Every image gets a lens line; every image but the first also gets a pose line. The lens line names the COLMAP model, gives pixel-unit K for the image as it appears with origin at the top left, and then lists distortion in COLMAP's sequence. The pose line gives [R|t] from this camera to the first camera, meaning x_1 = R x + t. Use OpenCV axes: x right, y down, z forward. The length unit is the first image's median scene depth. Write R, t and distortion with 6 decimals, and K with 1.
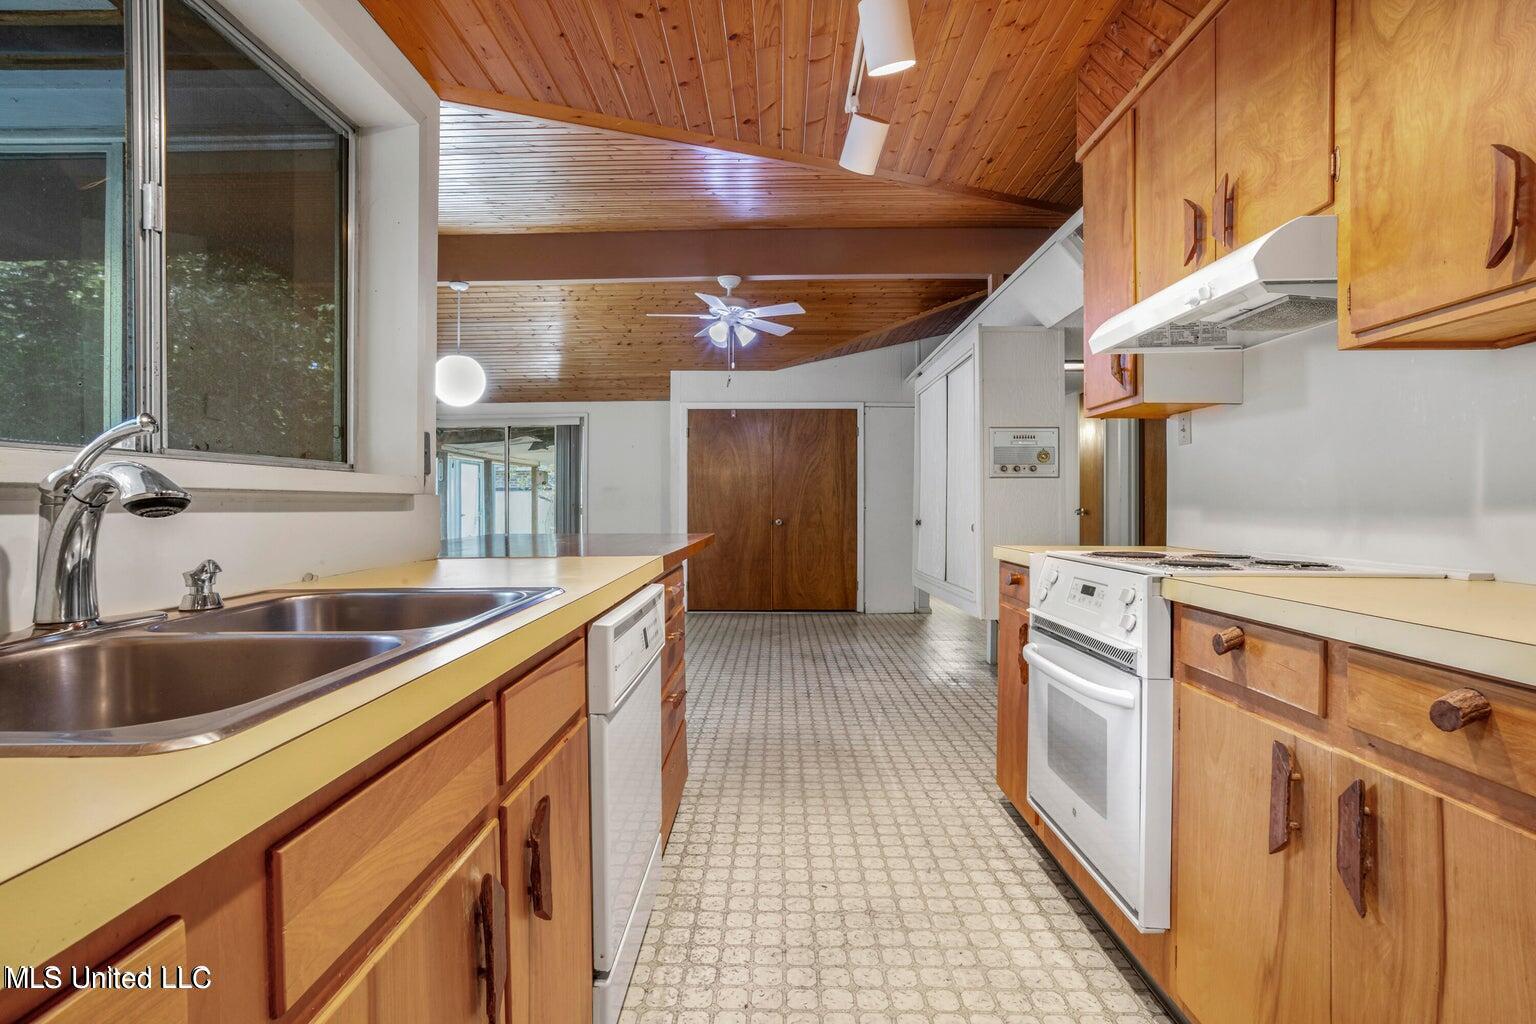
lens RADIAL K [[774.8, 0, 768.0], [0, 774.8, 507.8], [0, 0, 1]] dist [0.004425, 0.000654]
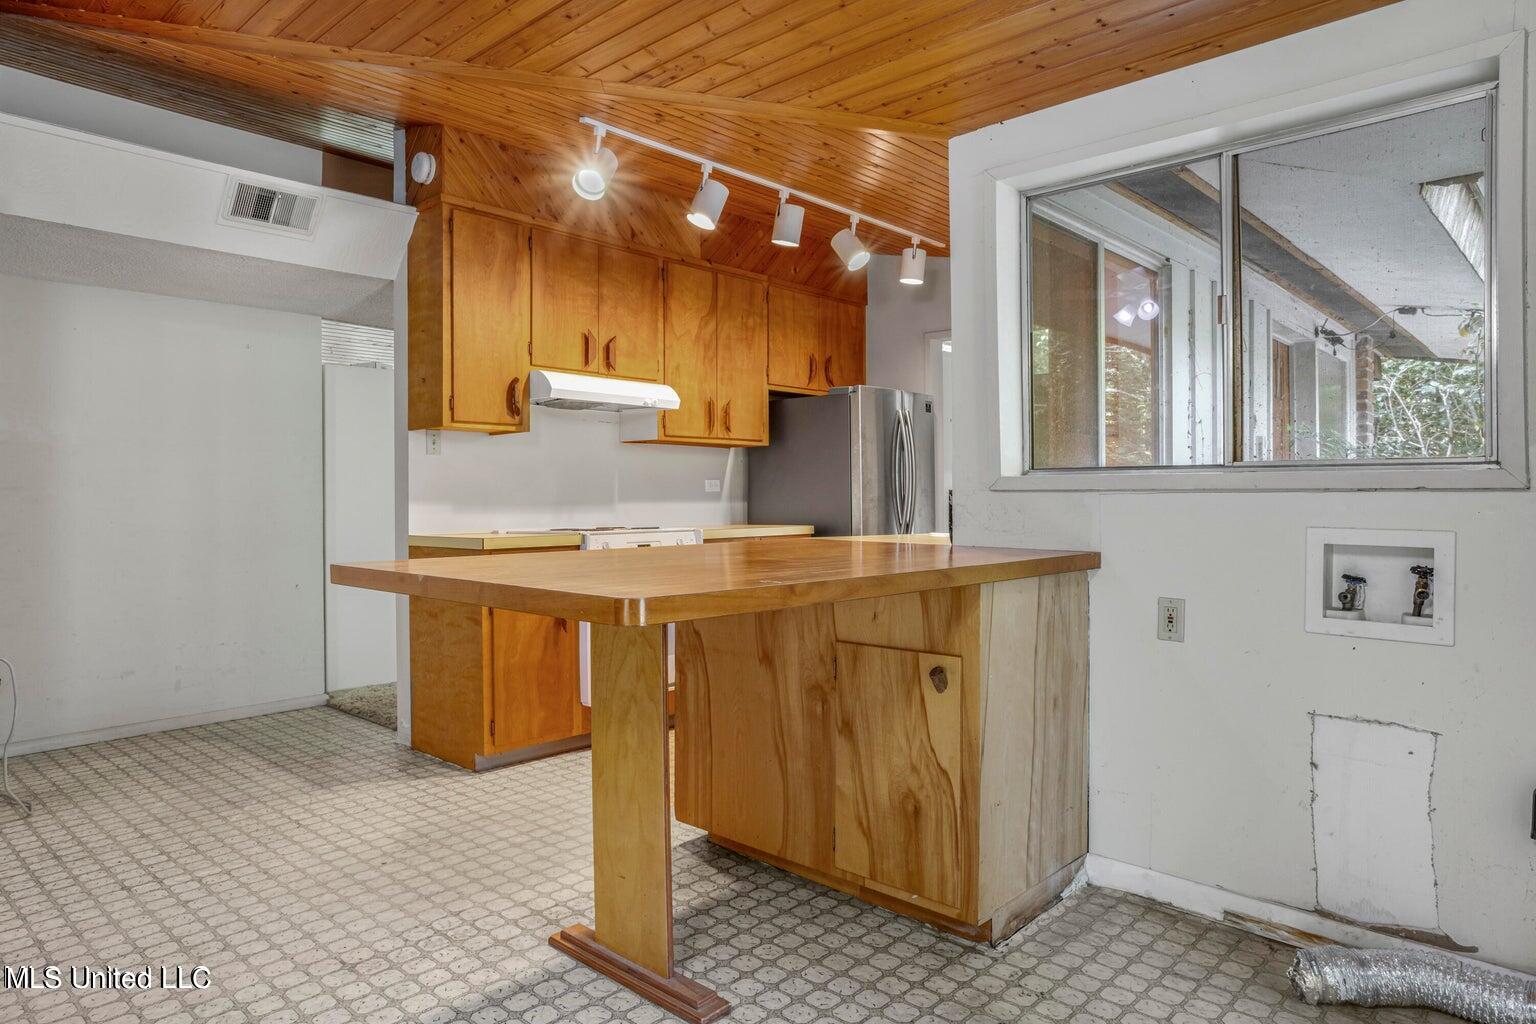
lens RADIAL K [[957.0, 0, 765.8], [0, 957.0, 508.9], [0, 0, 1]] dist [-0.004782, -0.000412]
pose [[-0.749132, -0.004987, 0.662402, -1.214118], [0.011035, 0.999739, 0.020006, -0.026986], [-0.662328, 0.022297, -0.748882, 2.338530]]
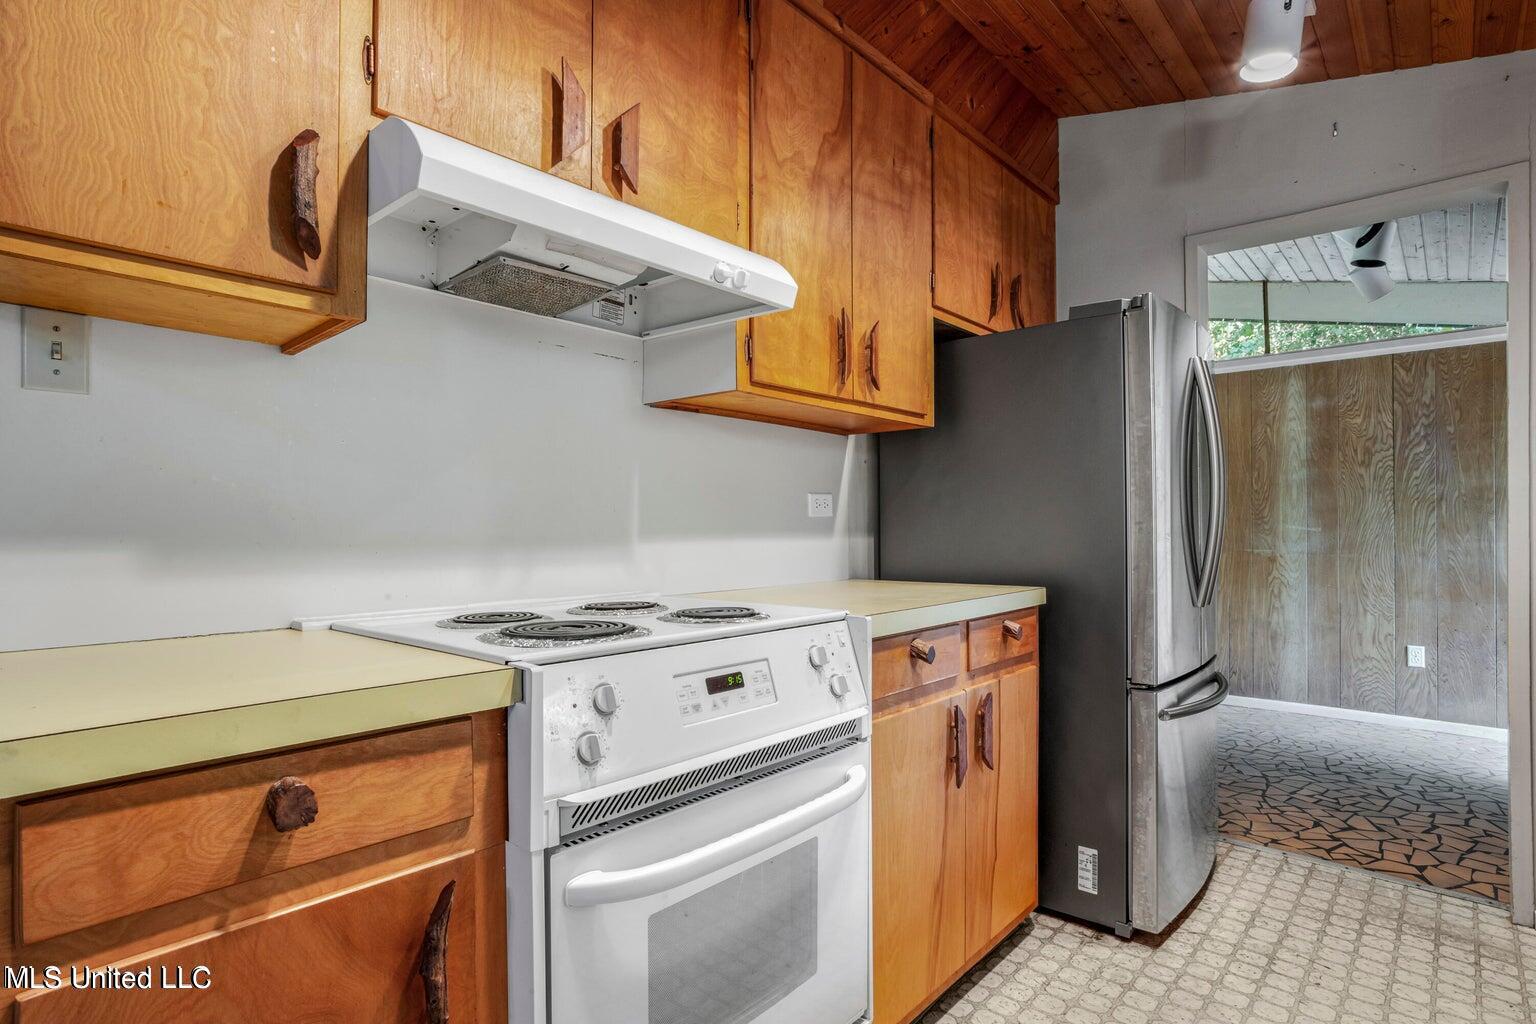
lens RADIAL K [[791.5, 0, 773.4], [0, 791.5, 518.3], [0, 0, 1]] dist [0.018356, 0.000168]
pose [[-0.769895, 0.003387, 0.638162, -0.003789], [0.004396, 0.999990, -0.000004, -0.021786], [-0.638156, 0.002802, -0.769902, 1.350164]]
